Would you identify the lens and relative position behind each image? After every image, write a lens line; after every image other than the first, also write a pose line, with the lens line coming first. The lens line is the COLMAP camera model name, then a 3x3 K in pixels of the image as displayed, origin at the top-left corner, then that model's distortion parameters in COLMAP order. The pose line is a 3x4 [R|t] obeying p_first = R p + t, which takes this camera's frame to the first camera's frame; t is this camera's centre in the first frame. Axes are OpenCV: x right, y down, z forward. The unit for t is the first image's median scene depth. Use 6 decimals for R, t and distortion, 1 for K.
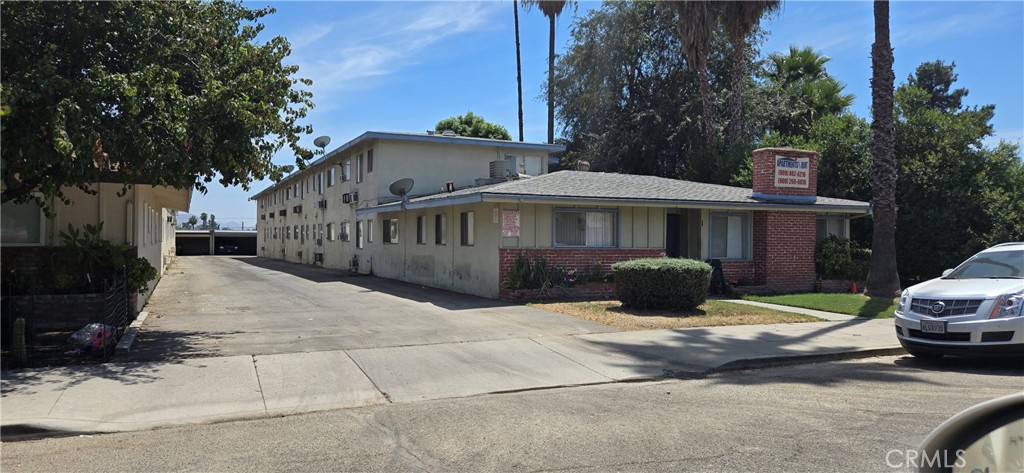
lens RADIAL K [[709.3, 0, 519.3], [0, 709.3, 247.0], [0, 0, 1]] dist [0.092923, -0.048619]
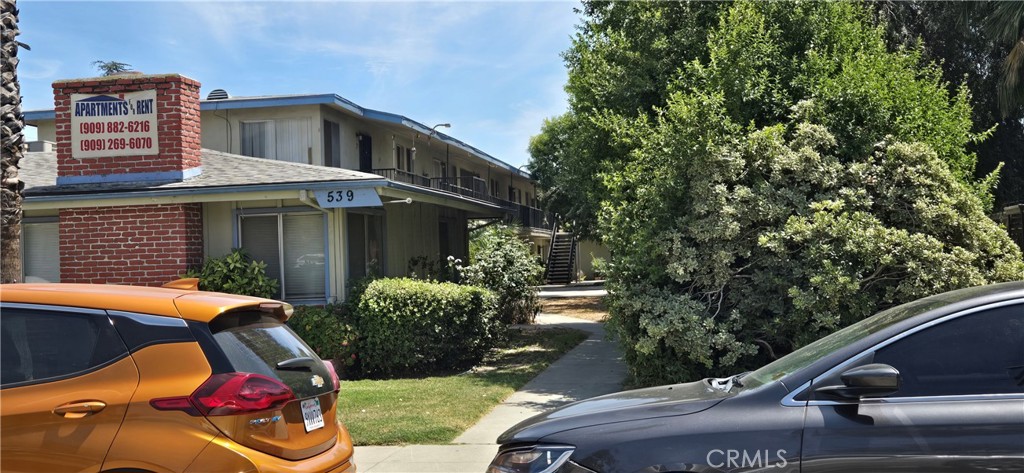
lens RADIAL K [[709.3, 0, 512.4], [0, 709.3, 234.4], [0, 0, 1]] dist [0.092923, -0.048619]
pose [[0.862023, -0.054497, -0.503930, 0.851750], [0.049323, 0.998504, -0.023612, -0.007195], [0.504463, -0.004501, 0.863422, 0.722274]]
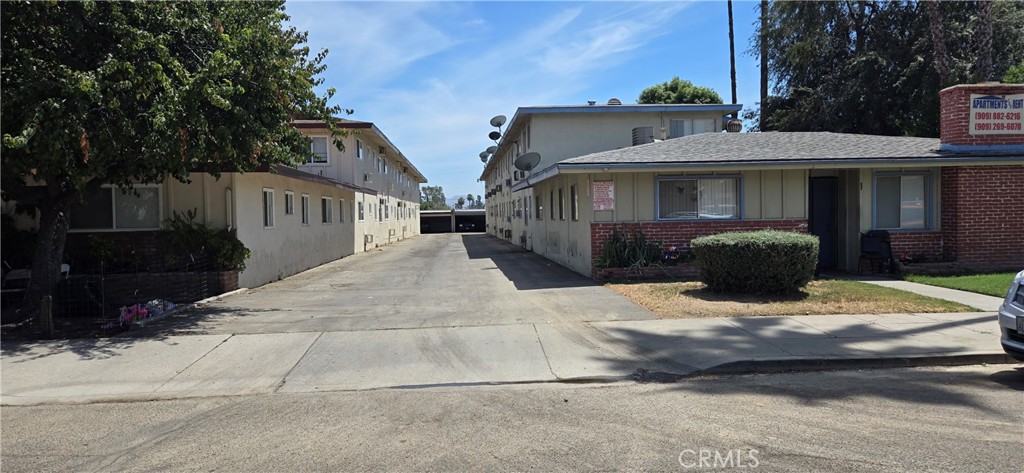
lens RADIAL K [[709.3, 0, 507.8], [0, 709.3, 231.7], [0, 0, 1]] dist [0.092923, -0.048619]
pose [[0.934104, -0.017018, -0.356596, 0.169962], [0.022285, 0.999695, 0.010667, 0.000729], [0.356305, -0.017911, 0.934198, 0.085093]]
